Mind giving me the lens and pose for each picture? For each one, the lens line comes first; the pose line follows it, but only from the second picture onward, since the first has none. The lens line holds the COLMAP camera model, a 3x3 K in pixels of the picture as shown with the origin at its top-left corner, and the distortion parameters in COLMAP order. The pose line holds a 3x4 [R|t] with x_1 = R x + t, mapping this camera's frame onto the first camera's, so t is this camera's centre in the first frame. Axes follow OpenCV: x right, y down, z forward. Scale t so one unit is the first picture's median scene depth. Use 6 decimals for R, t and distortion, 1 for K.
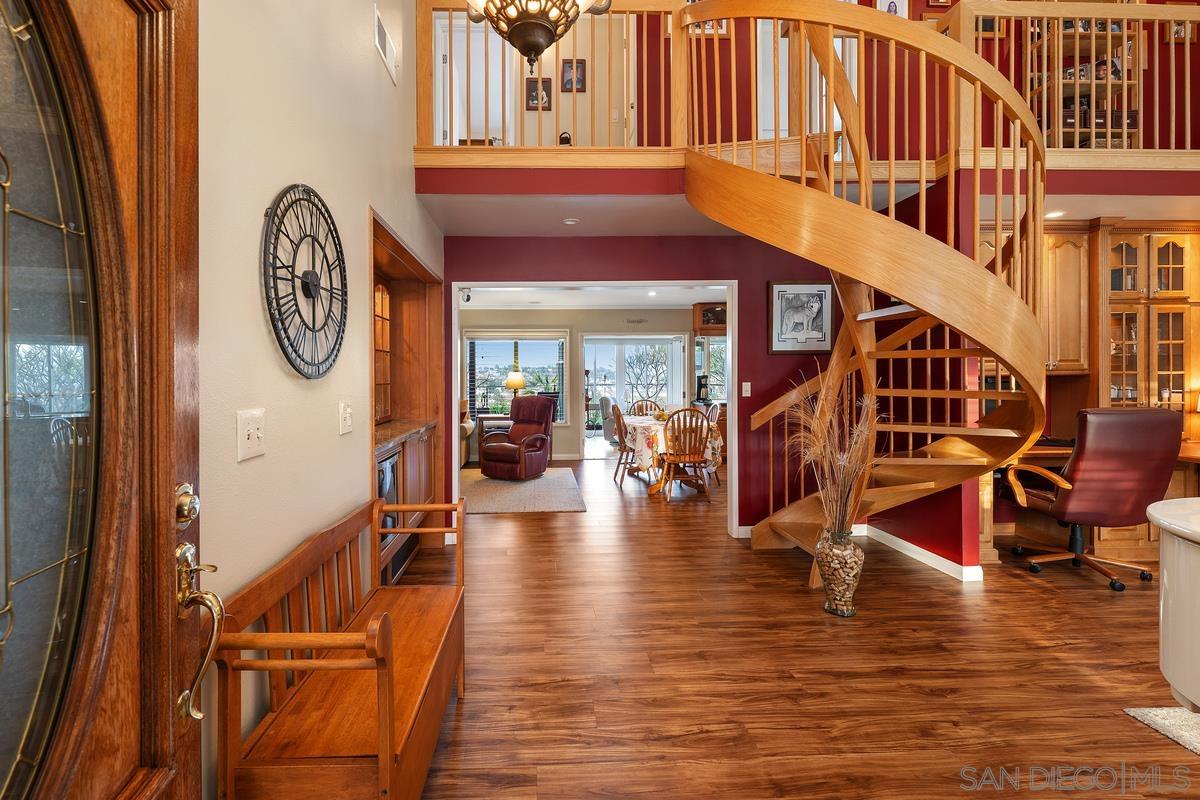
lens RADIAL K [[546.0, 0, 601.8], [0, 546.0, 367.7], [0, 0, 1]] dist [0.000709, 0.000186]
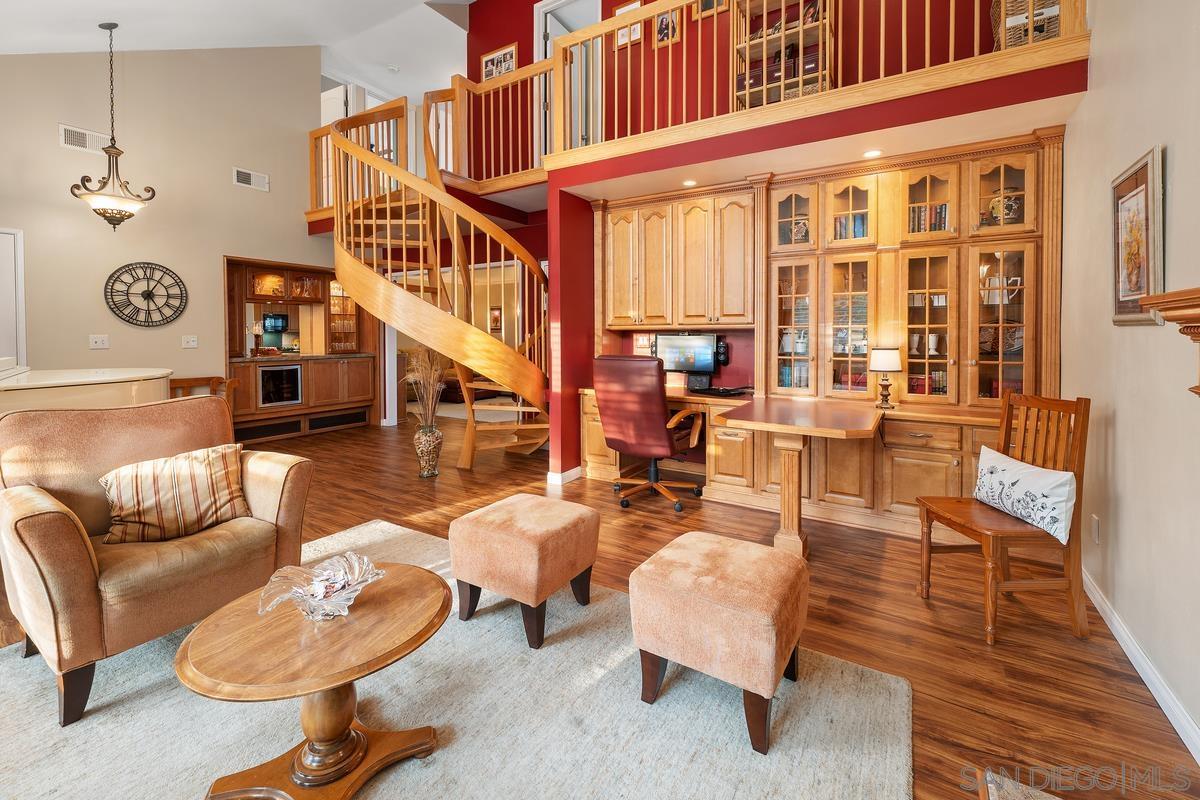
lens RADIAL K [[523.3, 0, 601.3], [0, 523.3, 323.9], [0, 0, 1]] dist [0.026951, 0.000024]
pose [[0.819106, 0.001546, -0.573640, 1.208718], [0.002885, 0.999973, 0.006814, -0.002805], [0.573635, -0.007236, 0.819079, 0.019155]]
